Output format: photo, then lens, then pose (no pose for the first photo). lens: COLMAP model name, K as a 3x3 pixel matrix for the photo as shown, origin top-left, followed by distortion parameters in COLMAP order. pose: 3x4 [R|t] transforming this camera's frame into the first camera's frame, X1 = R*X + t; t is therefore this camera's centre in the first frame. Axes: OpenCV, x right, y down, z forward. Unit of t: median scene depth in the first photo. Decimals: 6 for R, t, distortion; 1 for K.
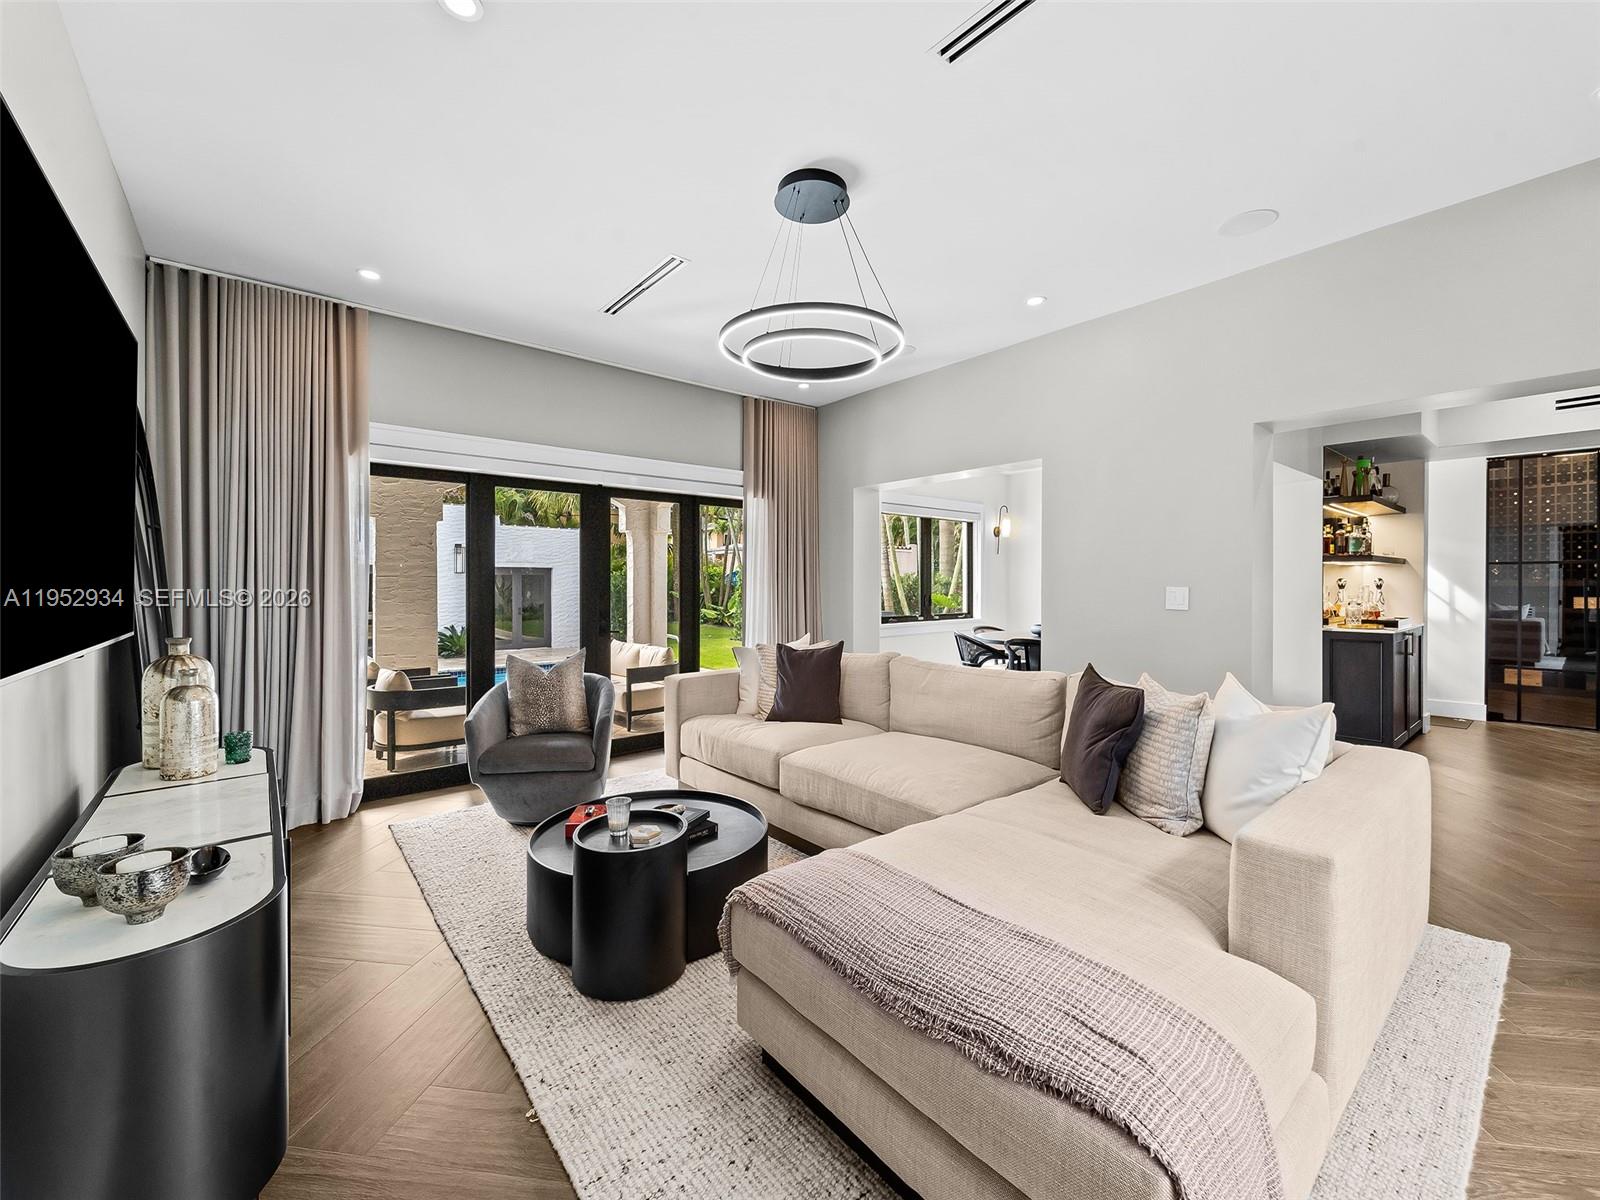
lens RADIAL K [[650.8, 0, 800.8], [0, 650.8, 582.2], [0, 0, 1]] dist [0.001482, 0.000084]
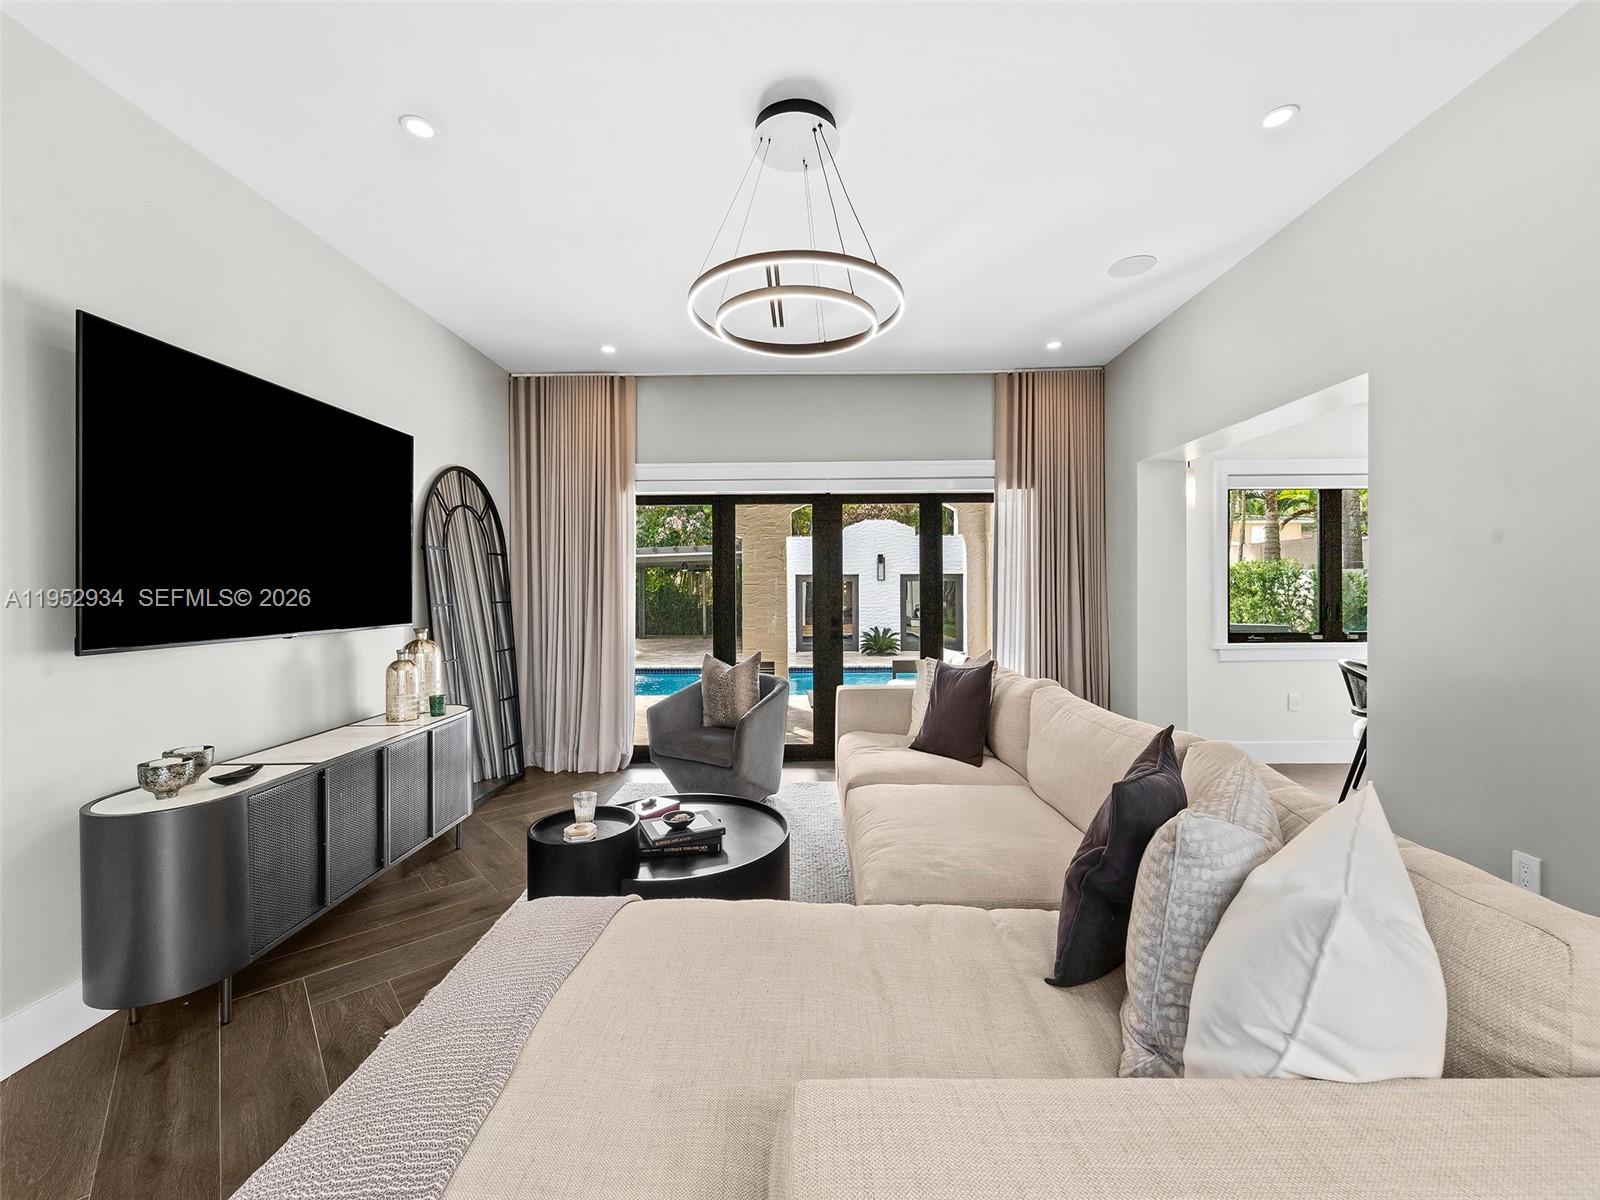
lens RADIAL K [[648.5, 0, 800.3], [0, 648.5, 590.7], [0, 0, 1]] dist [-0.000505, -0.000118]
pose [[0.761670, -0.004537, -0.647949, 0.334814], [0.008015, 0.999965, 0.002420, 0.000408], [0.647916, -0.007036, 0.761680, 0.206536]]
